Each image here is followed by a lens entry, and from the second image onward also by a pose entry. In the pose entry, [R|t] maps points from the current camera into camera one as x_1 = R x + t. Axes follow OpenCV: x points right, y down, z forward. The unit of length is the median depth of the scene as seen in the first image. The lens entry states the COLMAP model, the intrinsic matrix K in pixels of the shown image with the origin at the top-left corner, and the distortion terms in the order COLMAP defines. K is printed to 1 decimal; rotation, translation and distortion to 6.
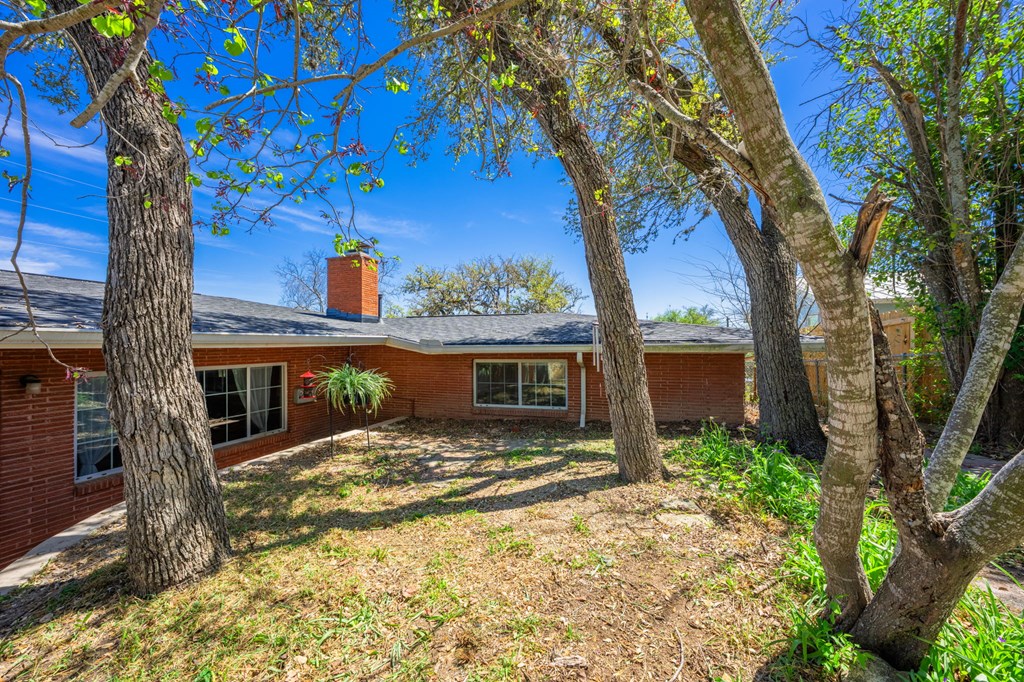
lens RADIAL K [[385.9, 0, 513.4], [0, 385.9, 345.7], [0, 0, 1]] dist [-0.001518, -0.000200]
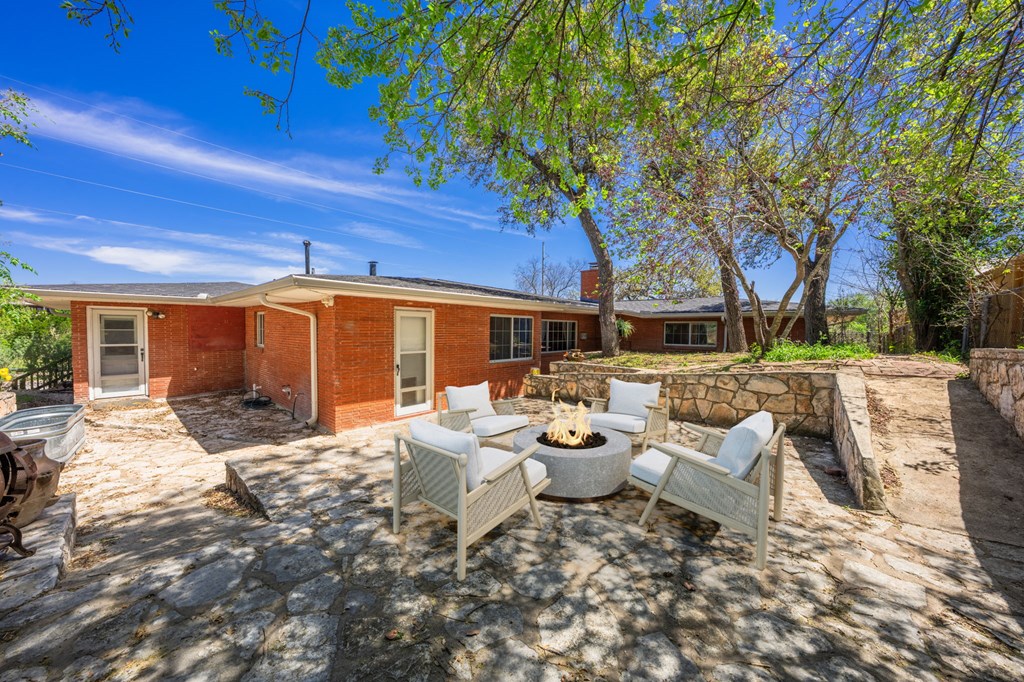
lens RADIAL K [[385.9, 0, 501.2], [0, 385.9, 339.9], [0, 0, 1]] dist [-0.001518, -0.000200]
pose [[0.917014, 0.028659, -0.397824, -0.072036], [-0.020647, 0.999489, 0.024410, 0.087887], [0.398320, -0.014171, 0.917137, -1.029953]]
